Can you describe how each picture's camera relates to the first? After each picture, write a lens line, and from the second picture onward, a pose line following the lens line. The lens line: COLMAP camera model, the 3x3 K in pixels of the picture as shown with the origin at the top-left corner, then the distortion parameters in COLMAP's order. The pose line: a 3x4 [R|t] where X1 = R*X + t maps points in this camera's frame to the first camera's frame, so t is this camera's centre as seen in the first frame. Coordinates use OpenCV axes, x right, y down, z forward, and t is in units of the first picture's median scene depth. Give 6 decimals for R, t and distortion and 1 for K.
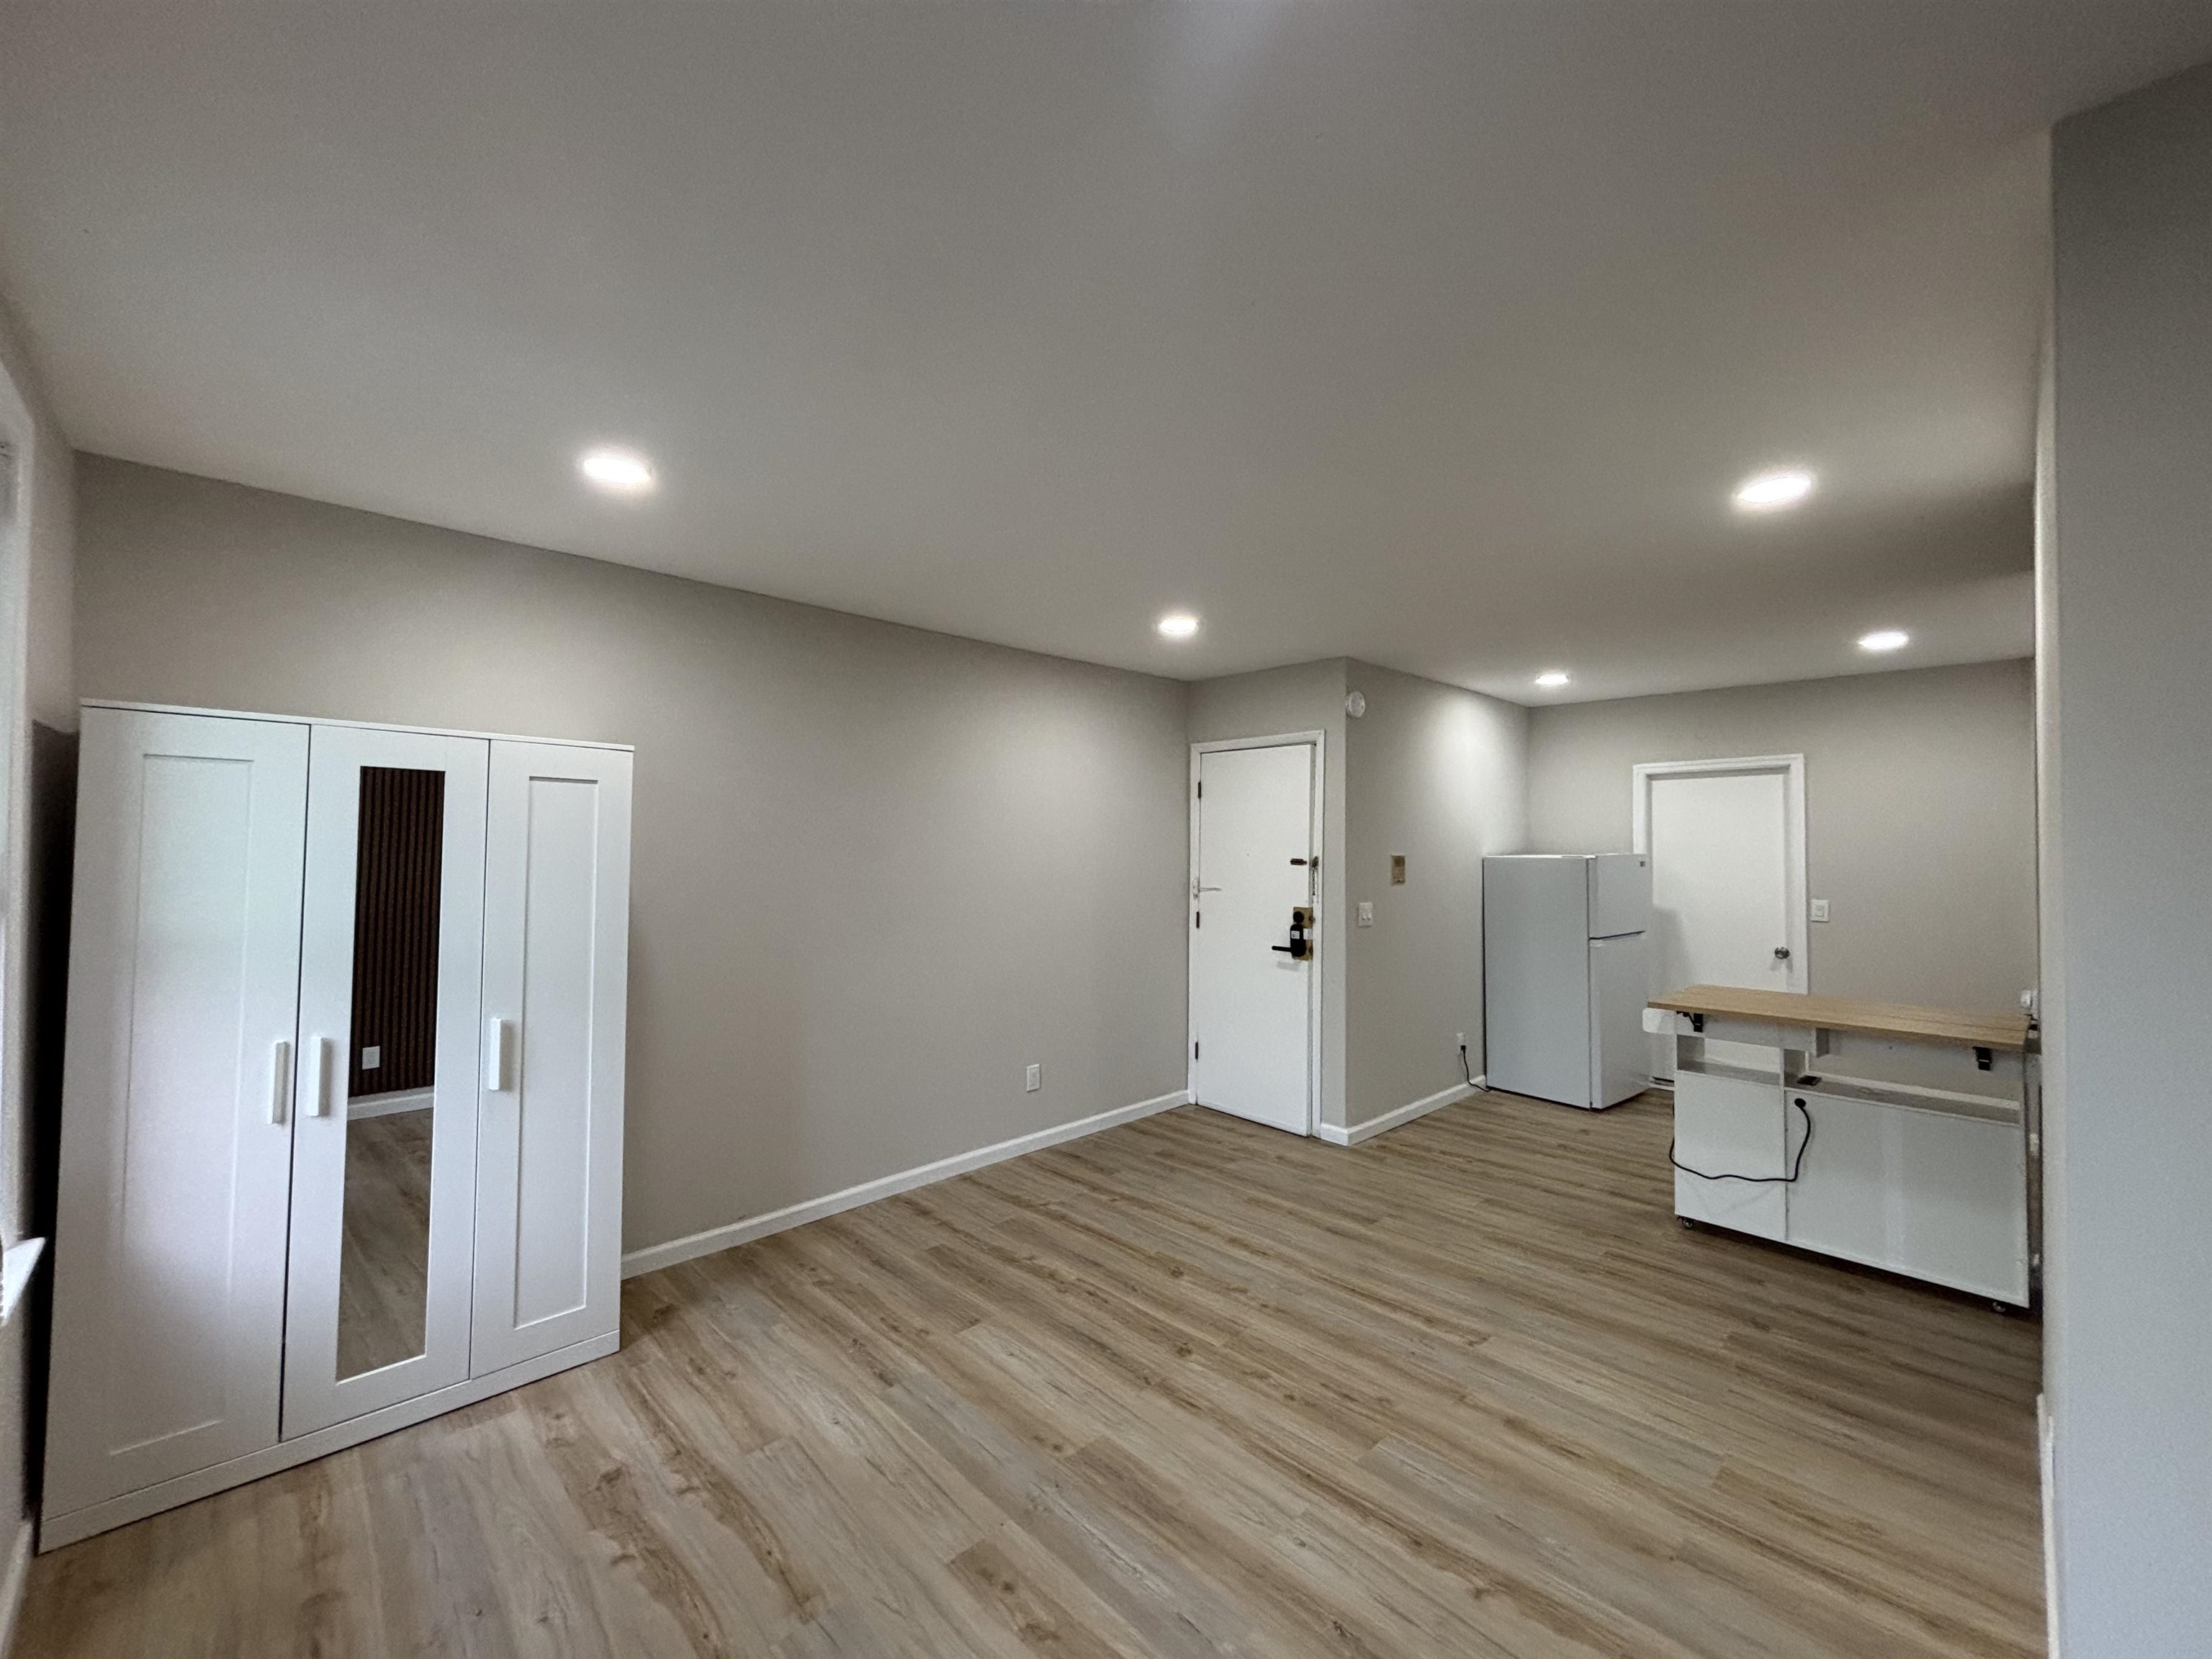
lens RADIAL K [[892.1, 0, 1105.6], [0, 892.1, 826.6], [0, 0, 1]] dist [-0.005651, 0.002618]
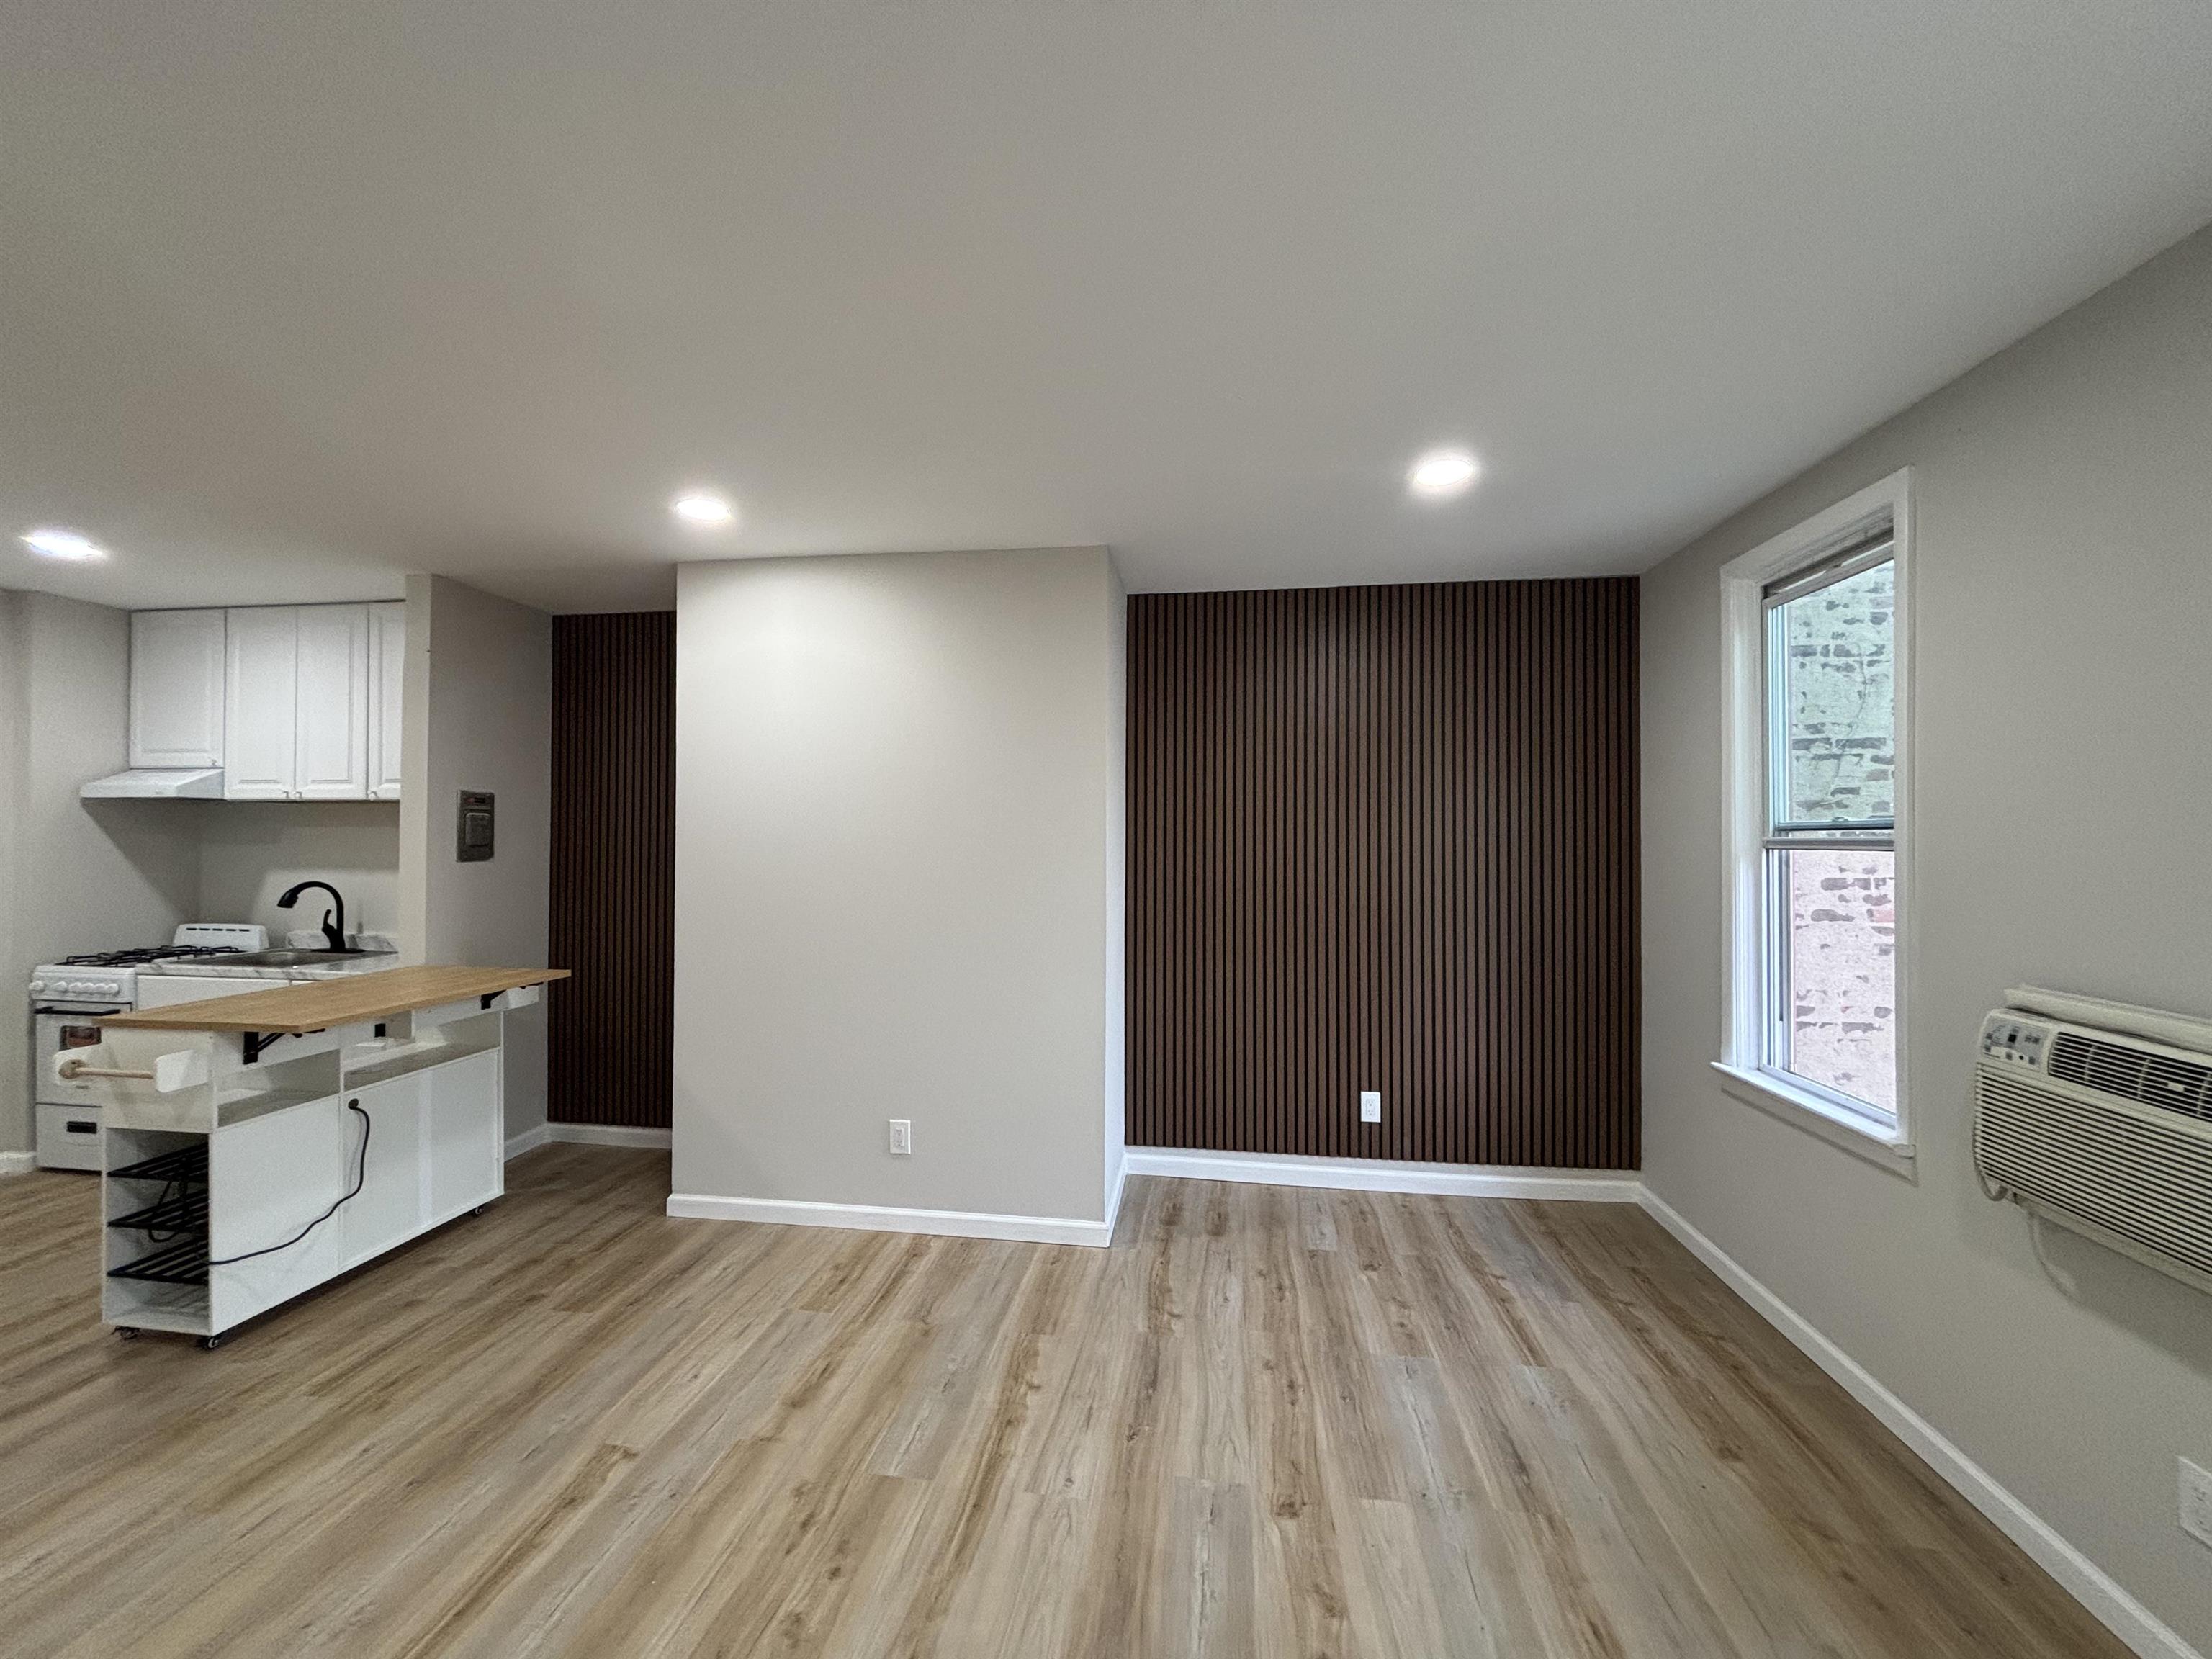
lens RADIAL K [[892.1, 0, 1101.7], [0, 892.1, 830.4], [0, 0, 1]] dist [-0.005651, 0.002618]
pose [[-0.618855, -0.004060, 0.785494, -0.398742], [-0.023158, 0.999646, -0.013078, 0.037419], [-0.785164, -0.026283, -0.618730, 1.054889]]
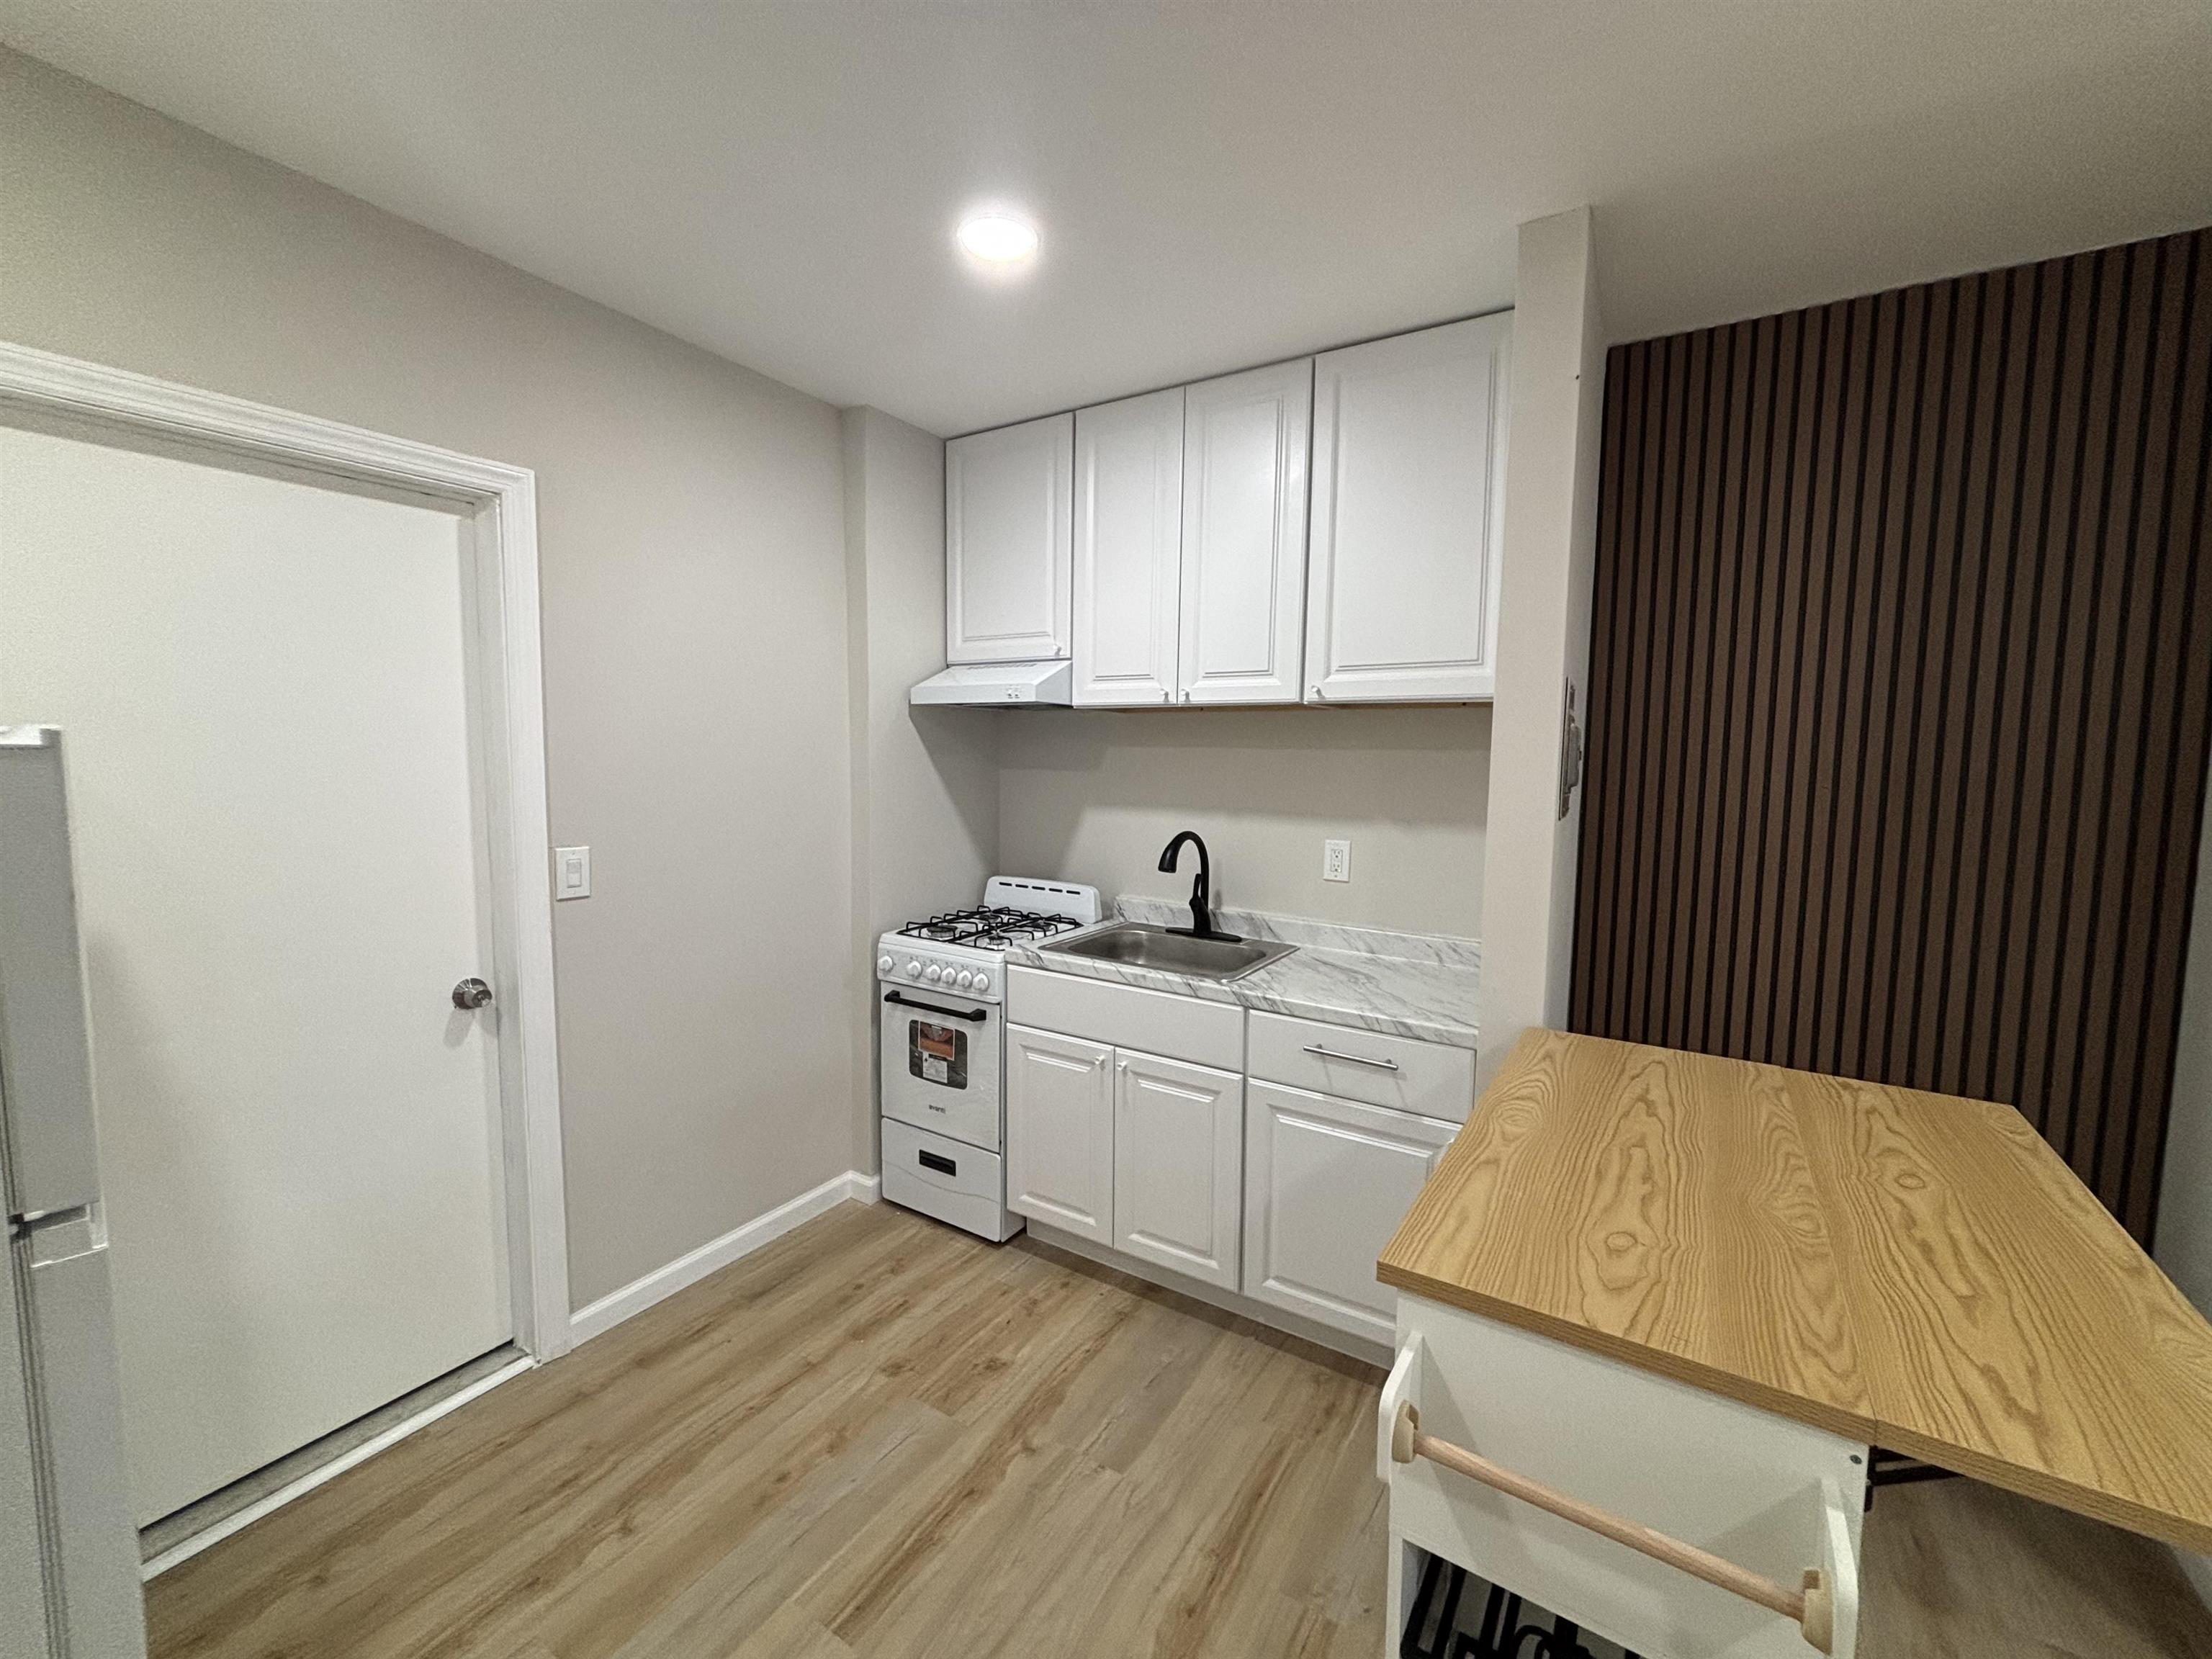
lens RADIAL K [[892.1, 0, 1114.2], [0, 892.1, 823.0], [0, 0, 1]] dist [-0.005651, 0.002618]
pose [[-0.248469, -0.086662, 0.964755, 0.577427], [-0.037689, 0.996100, 0.079771, 0.049133], [-0.967906, -0.016540, -0.250767, 1.452446]]
